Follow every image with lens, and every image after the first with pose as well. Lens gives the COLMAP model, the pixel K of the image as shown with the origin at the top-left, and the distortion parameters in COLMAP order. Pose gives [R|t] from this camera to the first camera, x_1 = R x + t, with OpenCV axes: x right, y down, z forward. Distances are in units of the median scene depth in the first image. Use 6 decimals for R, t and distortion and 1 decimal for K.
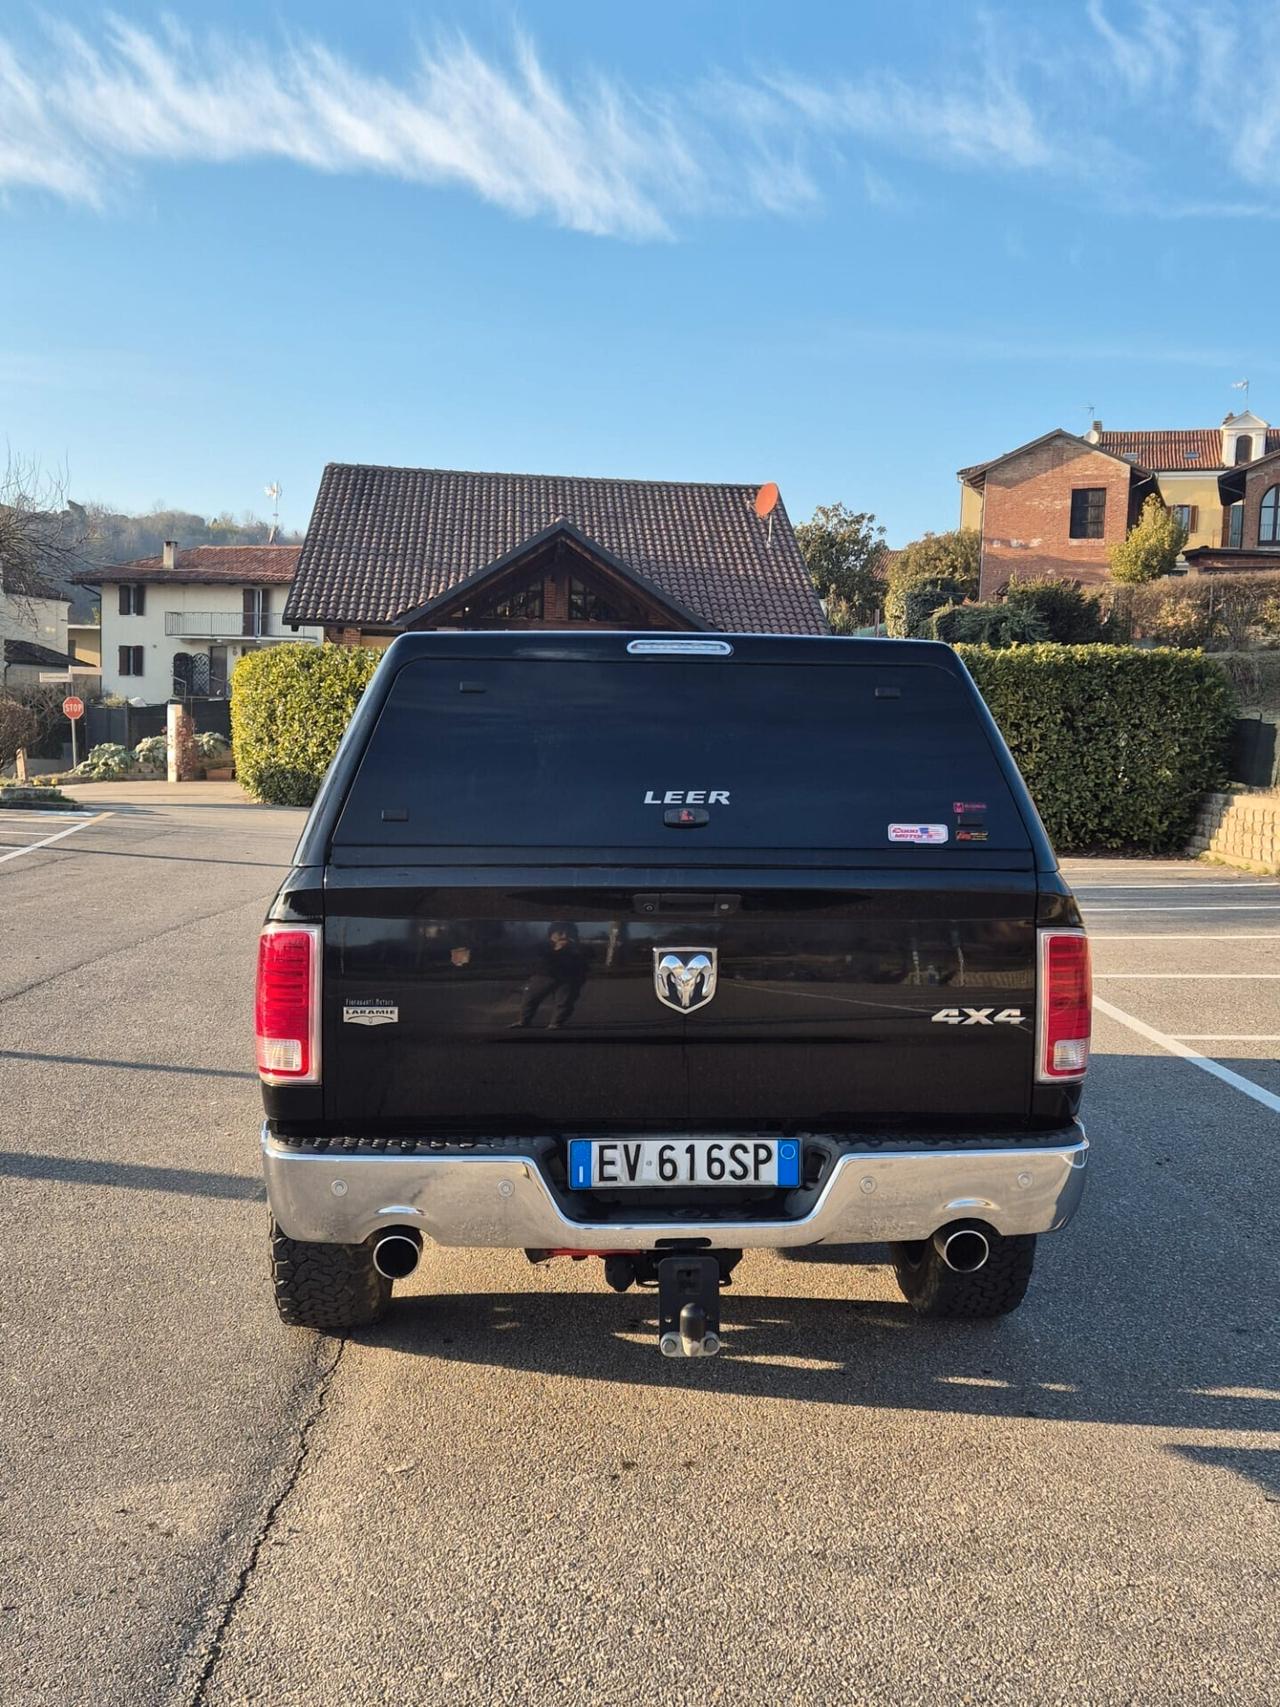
lens RADIAL K [[1690.3, 0, 646.4], [0, 1690.3, 827.8], [0, 0, 1]] dist [0.122953, -0.169201]
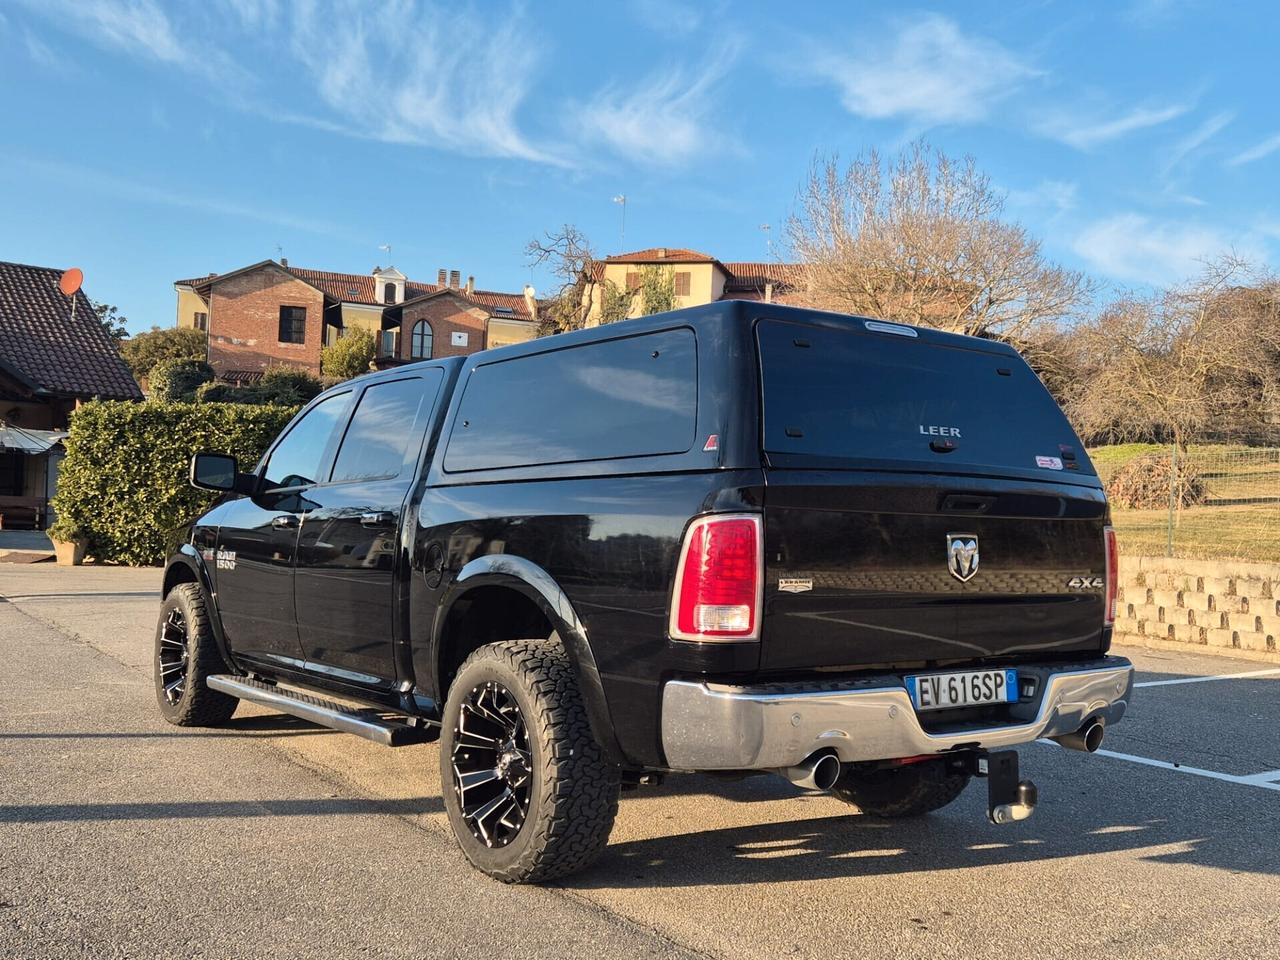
lens RADIAL K [[1267.5, 0, 641.0], [0, 1267.5, 503.1], [0, 0, 1]] dist [0.122953, -0.169201]
pose [[0.838362, 0.020537, 0.544726, -0.516647], [0.007466, 0.998764, -0.049146, 0.062512], [-0.545062, 0.045269, 0.837172, 0.169878]]
